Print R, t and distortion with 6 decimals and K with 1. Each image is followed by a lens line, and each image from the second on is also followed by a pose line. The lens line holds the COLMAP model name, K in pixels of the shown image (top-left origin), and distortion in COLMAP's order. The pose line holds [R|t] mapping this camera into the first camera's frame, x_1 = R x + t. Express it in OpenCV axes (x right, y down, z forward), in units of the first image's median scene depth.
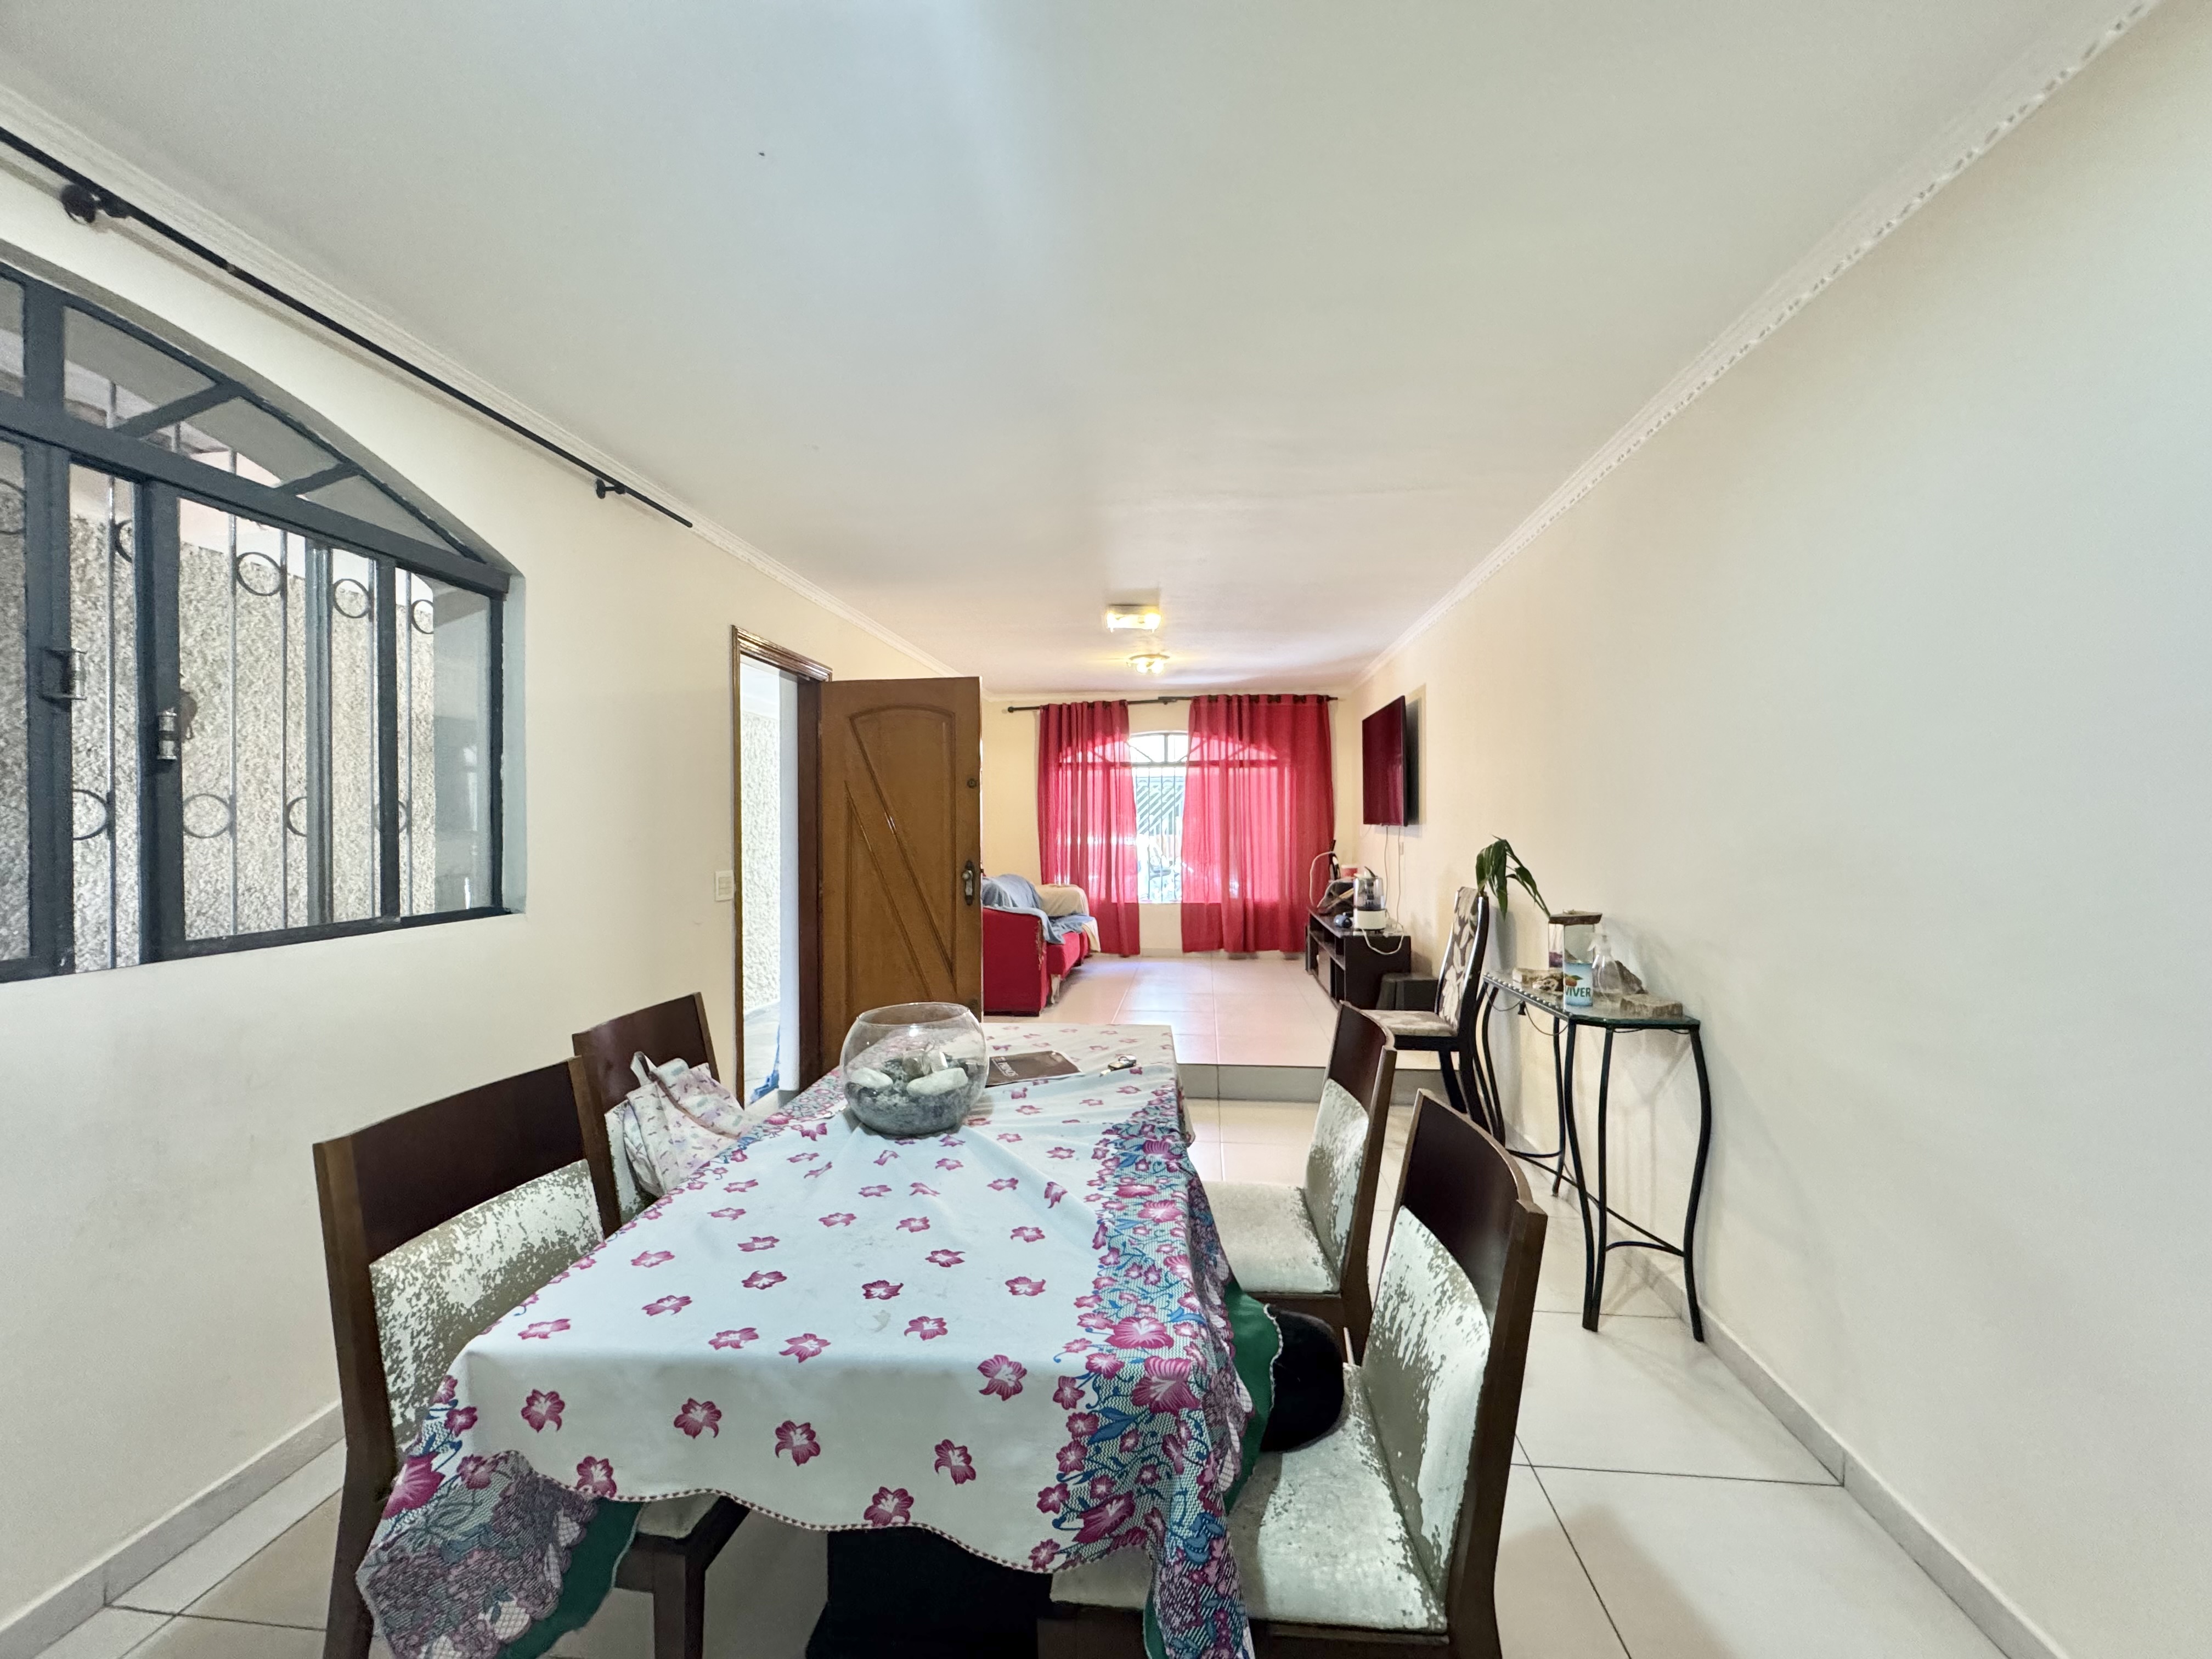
lens RADIAL K [[881.1, 0, 1109.9], [0, 881.1, 827.2], [0, 0, 1]] dist [-0.001175, 0.000180]
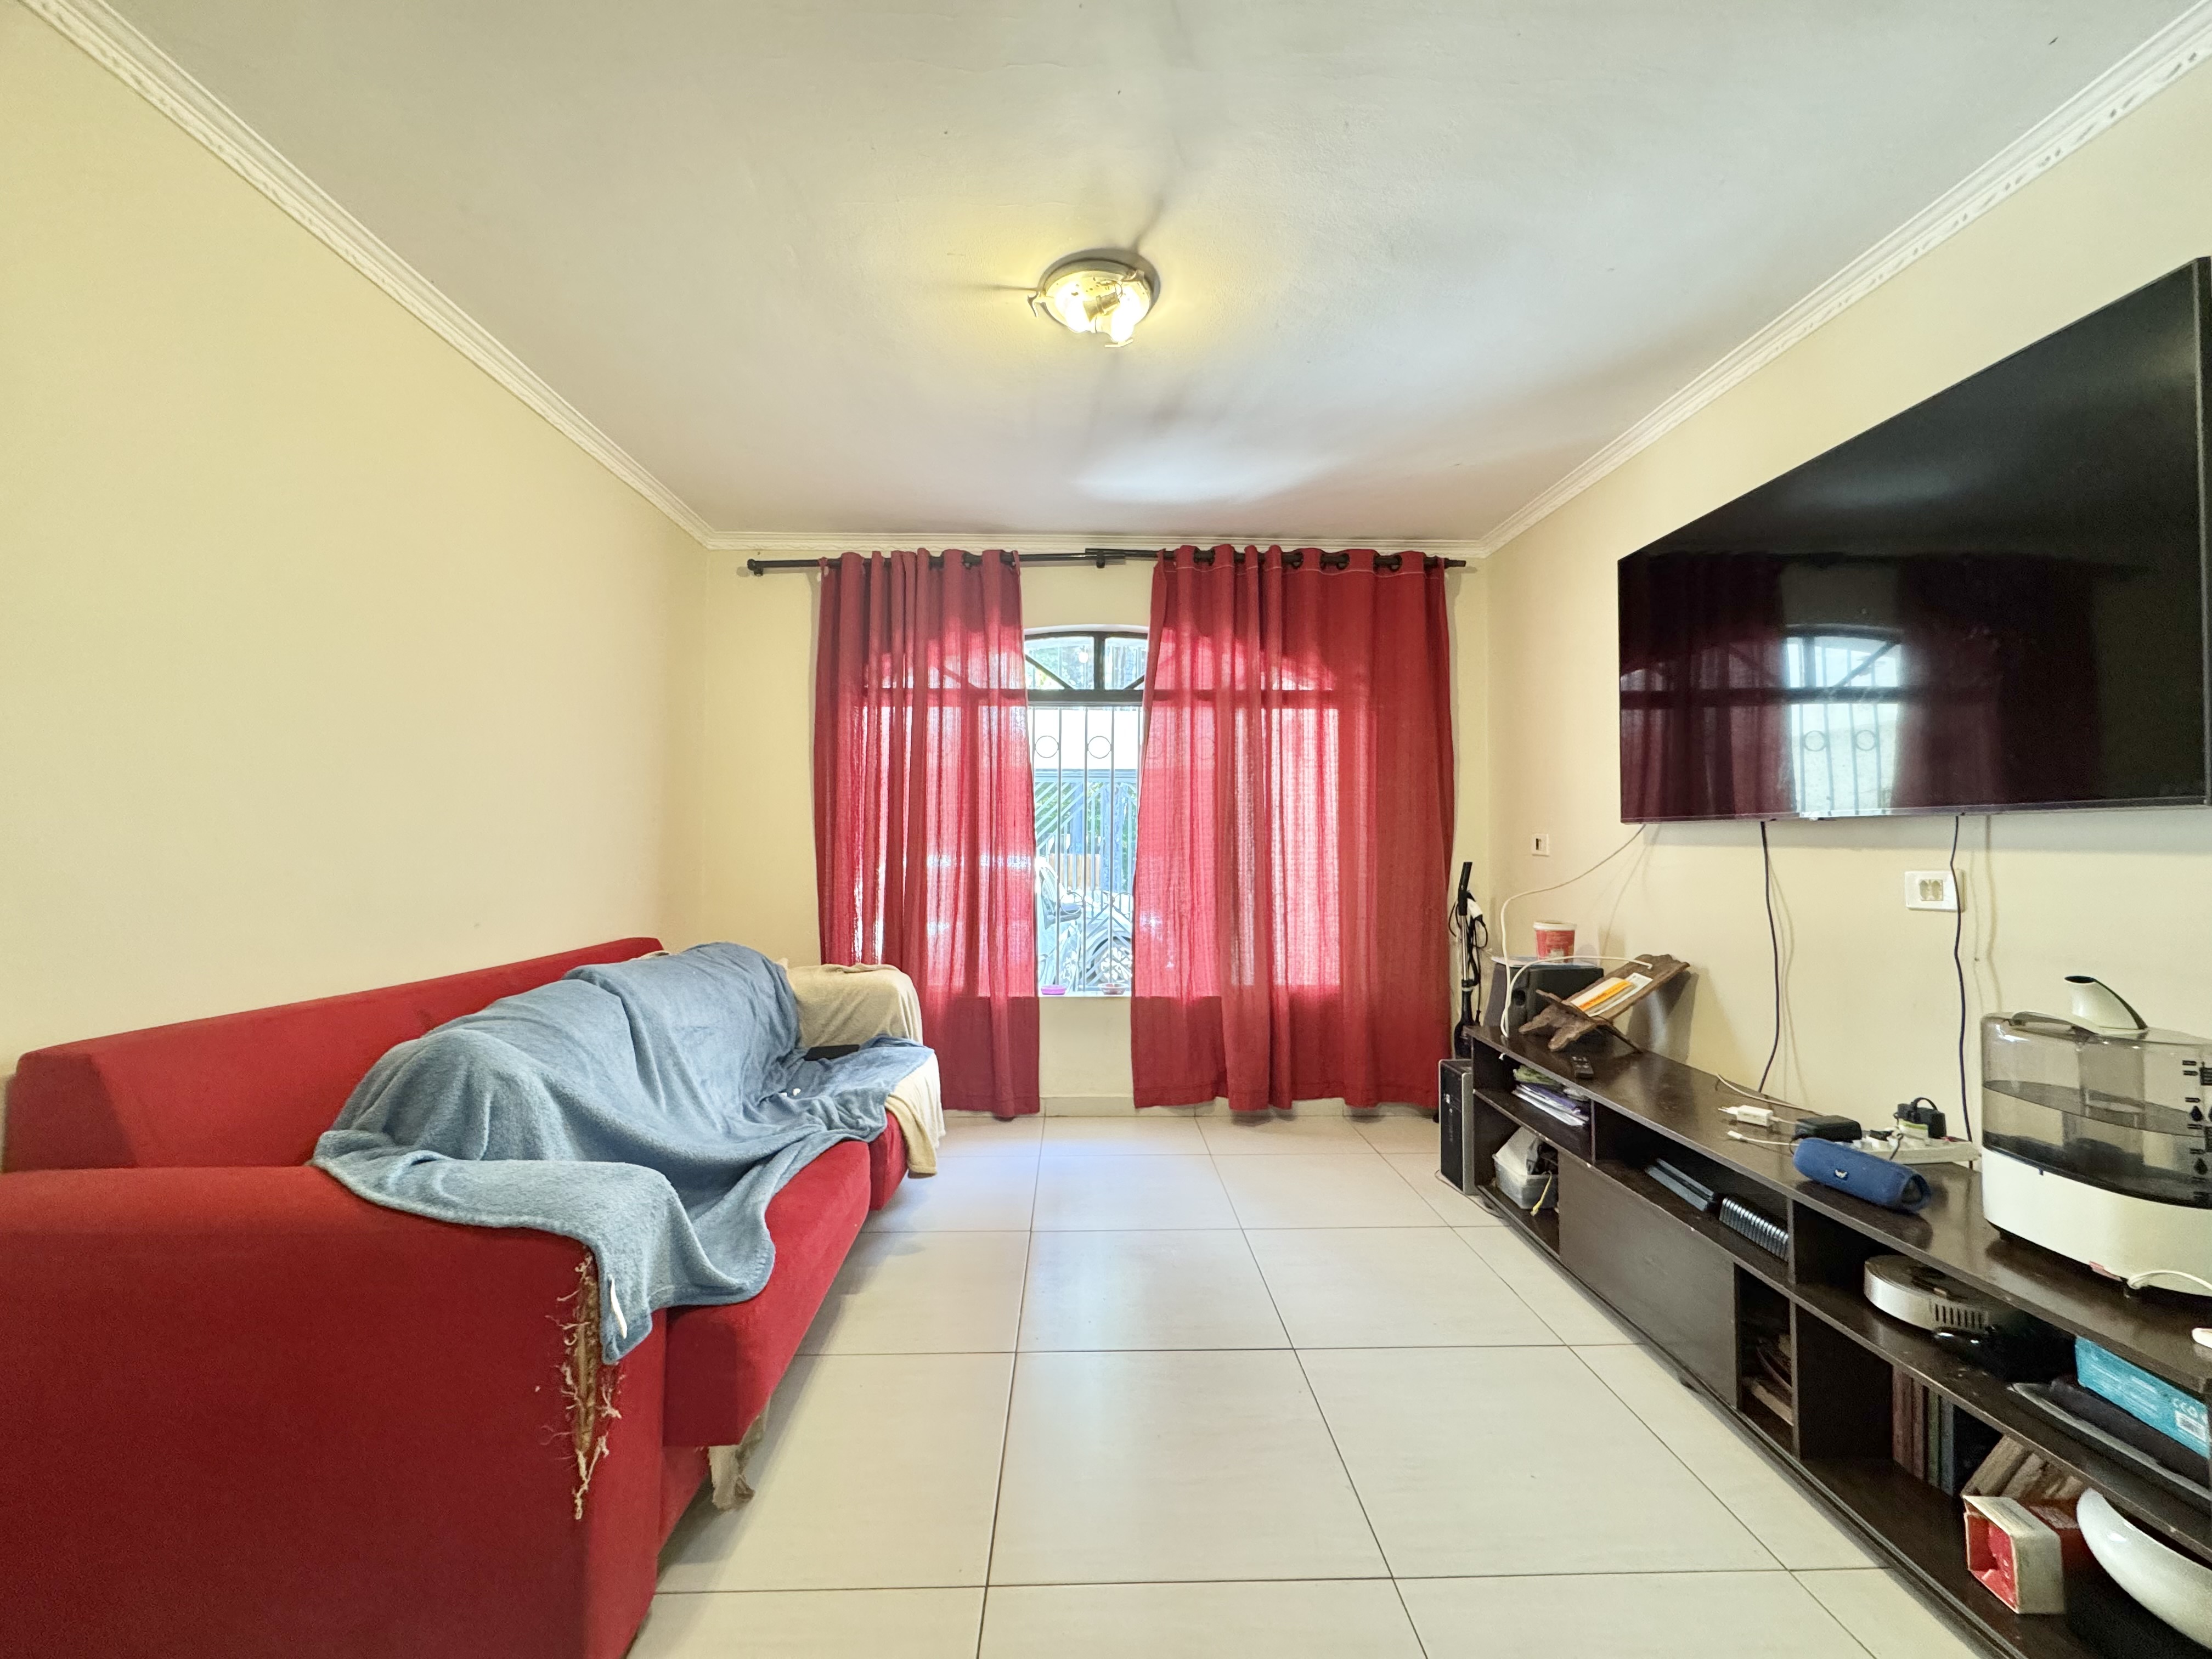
lens RADIAL K [[881.1, 0, 1108.7], [0, 881.1, 828.3], [0, 0, 1]] dist [-0.001175, 0.000180]
pose [[0.987654, 0.010425, 0.156306, -0.003504], [-0.007036, 0.999728, -0.022217, 0.007859], [-0.156495, 0.020843, 0.987459, 0.550428]]
